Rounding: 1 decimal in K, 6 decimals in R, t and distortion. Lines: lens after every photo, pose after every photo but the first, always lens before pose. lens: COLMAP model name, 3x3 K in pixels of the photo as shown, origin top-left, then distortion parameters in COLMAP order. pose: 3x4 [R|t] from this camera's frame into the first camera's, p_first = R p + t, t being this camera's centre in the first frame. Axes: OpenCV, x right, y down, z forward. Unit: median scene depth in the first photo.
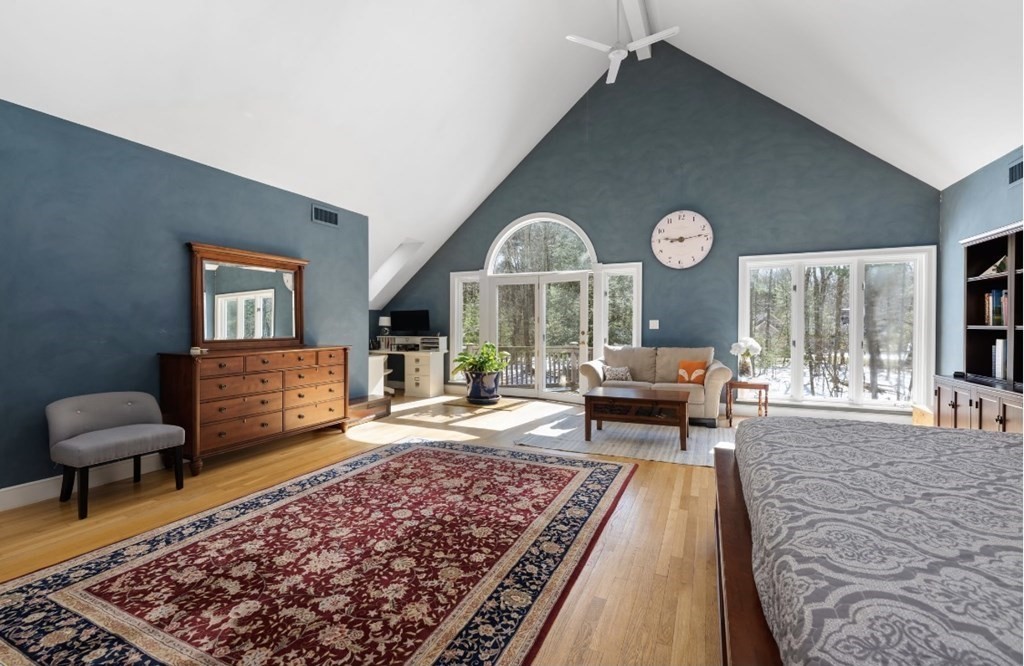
lens RADIAL K [[436.2, 0, 508.3], [0, 436.2, 329.4], [0, 0, 1]] dist [0.000816, 0.000407]
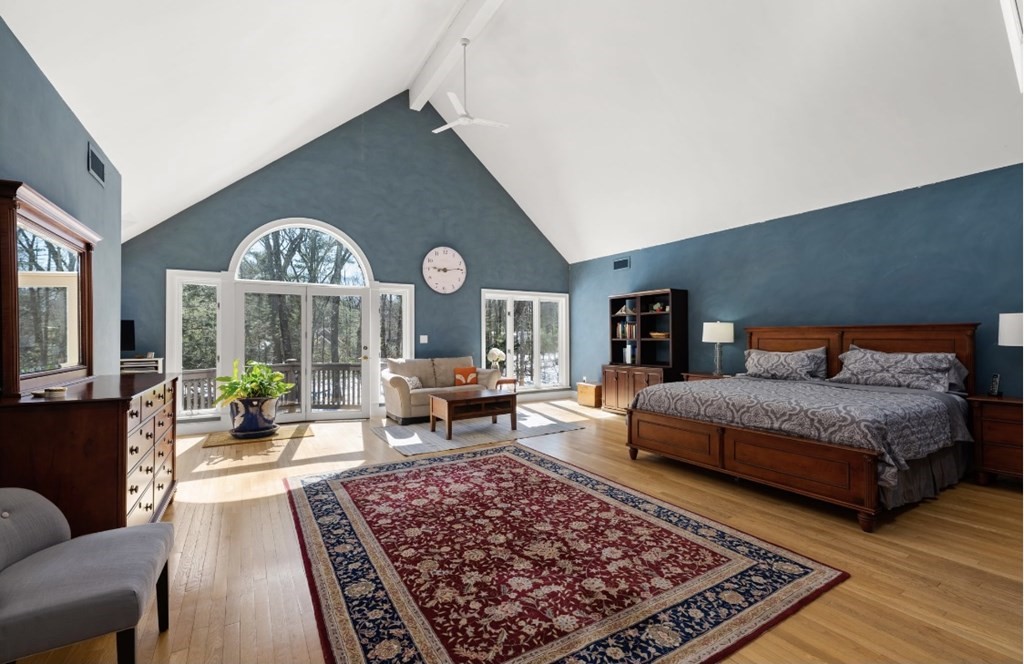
lens RADIAL K [[436.2, 0, 506.7], [0, 436.2, 337.6], [0, 0, 1]] dist [0.000816, 0.000407]
pose [[0.568056, -0.003003, 0.822984, -0.991152], [0.015231, 0.999860, -0.006864, -0.008268], [-0.822849, 0.016434, 0.568023, 0.303863]]
